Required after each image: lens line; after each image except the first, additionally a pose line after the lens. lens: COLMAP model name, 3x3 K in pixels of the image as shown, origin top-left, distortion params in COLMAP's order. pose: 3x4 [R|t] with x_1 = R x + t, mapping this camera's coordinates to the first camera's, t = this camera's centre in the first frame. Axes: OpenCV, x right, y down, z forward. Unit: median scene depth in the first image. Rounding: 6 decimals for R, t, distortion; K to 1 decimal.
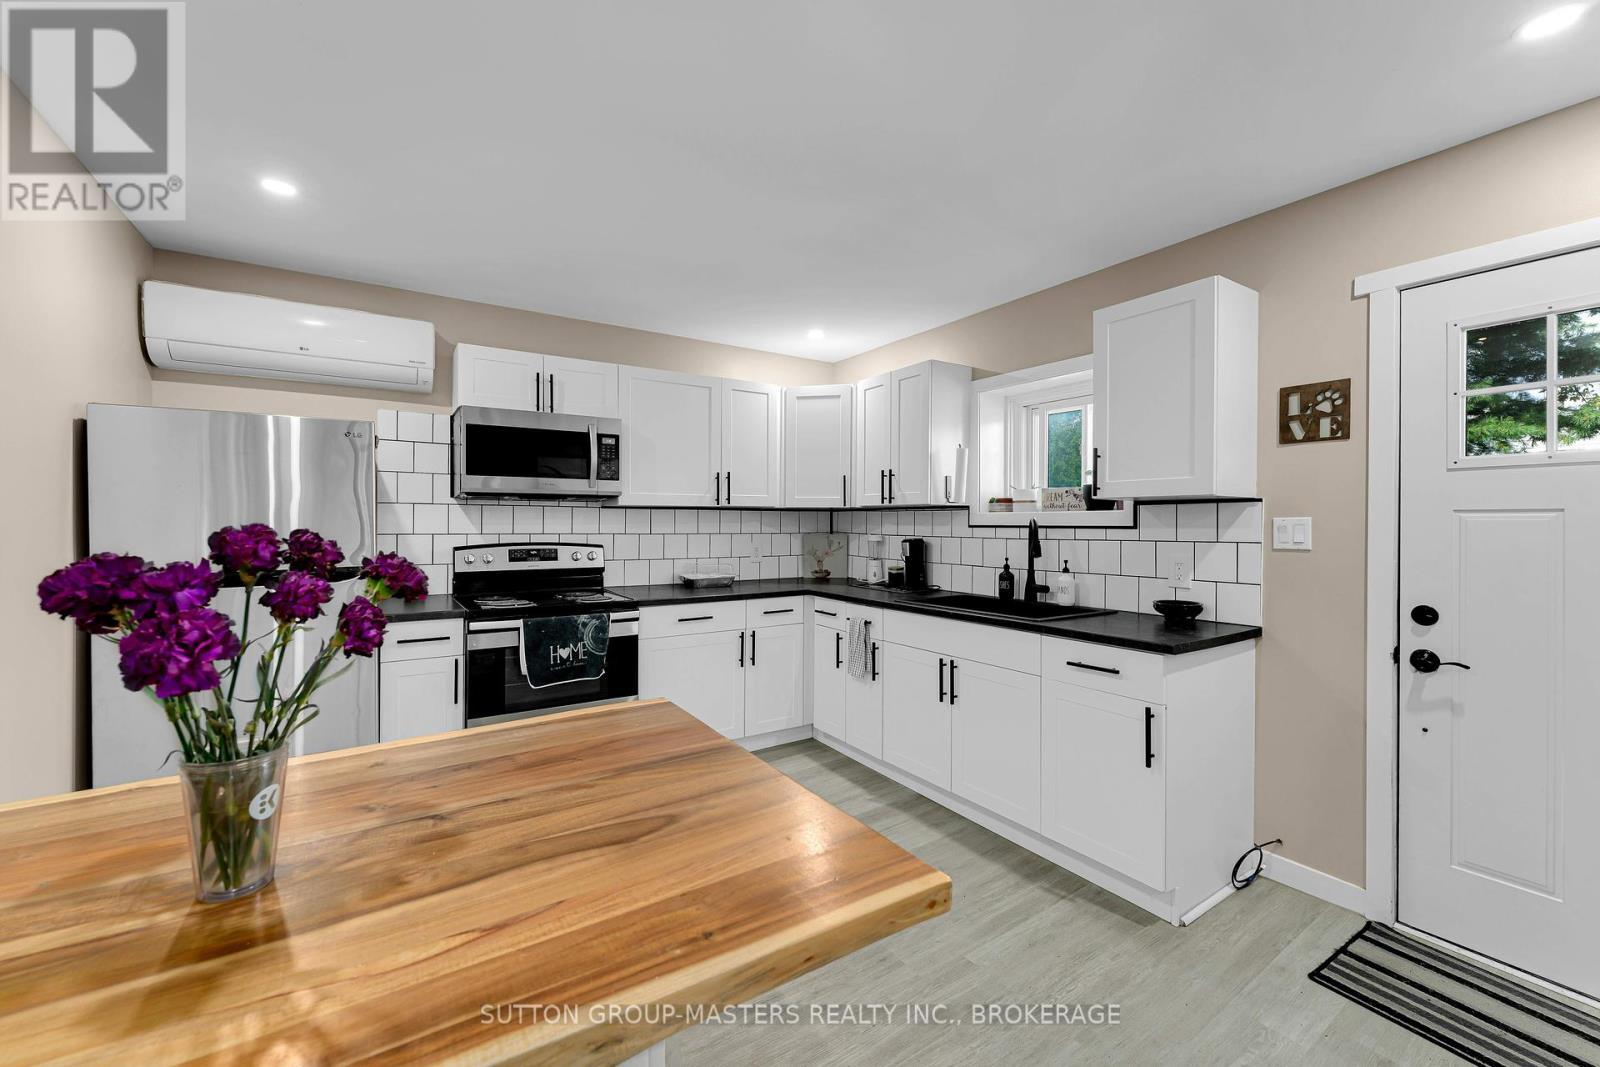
lens RADIAL K [[641.5, 0, 800.5], [0, 641.5, 525.6], [0, 0, 1]] dist [0.000120, -0.000286]
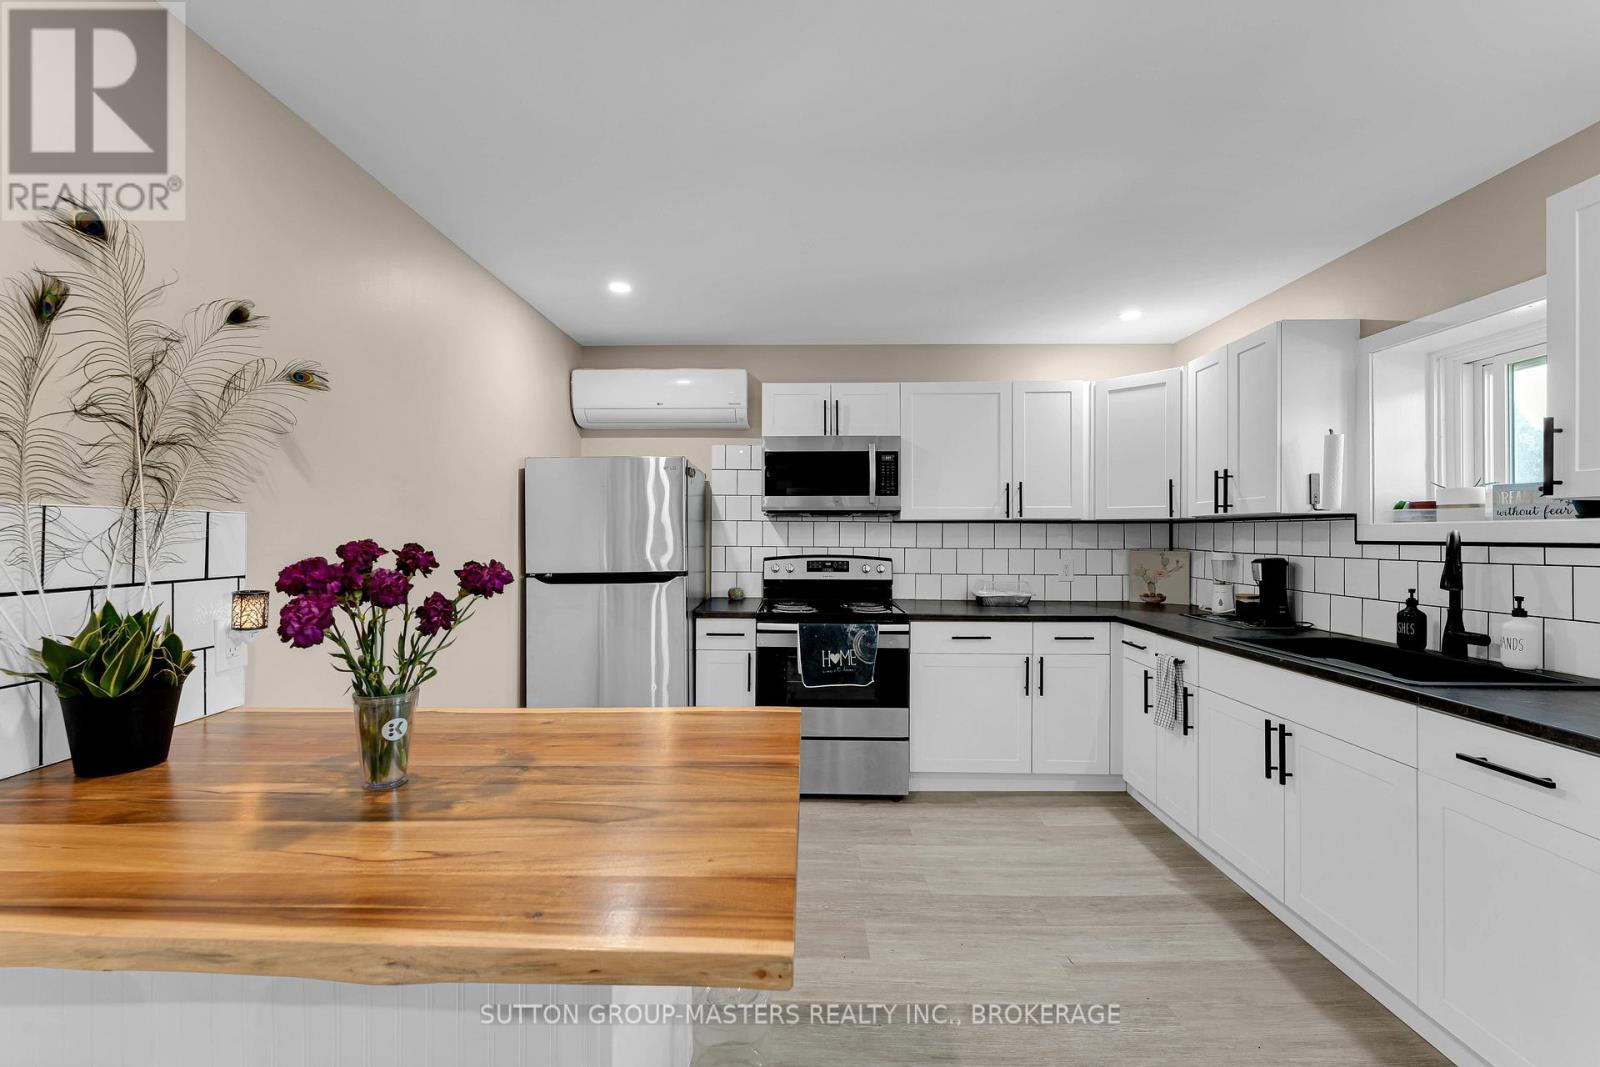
lens RADIAL K [[642.8, 0, 800.0], [0, 642.8, 533.5], [0, 0, 1]] dist [0.000615, 0.000002]
pose [[0.827562, -0.002102, -0.561370, 0.165635], [-0.002758, 0.999966, -0.007809, -0.001690], [0.561367, 0.008011, 0.827528, 0.065156]]
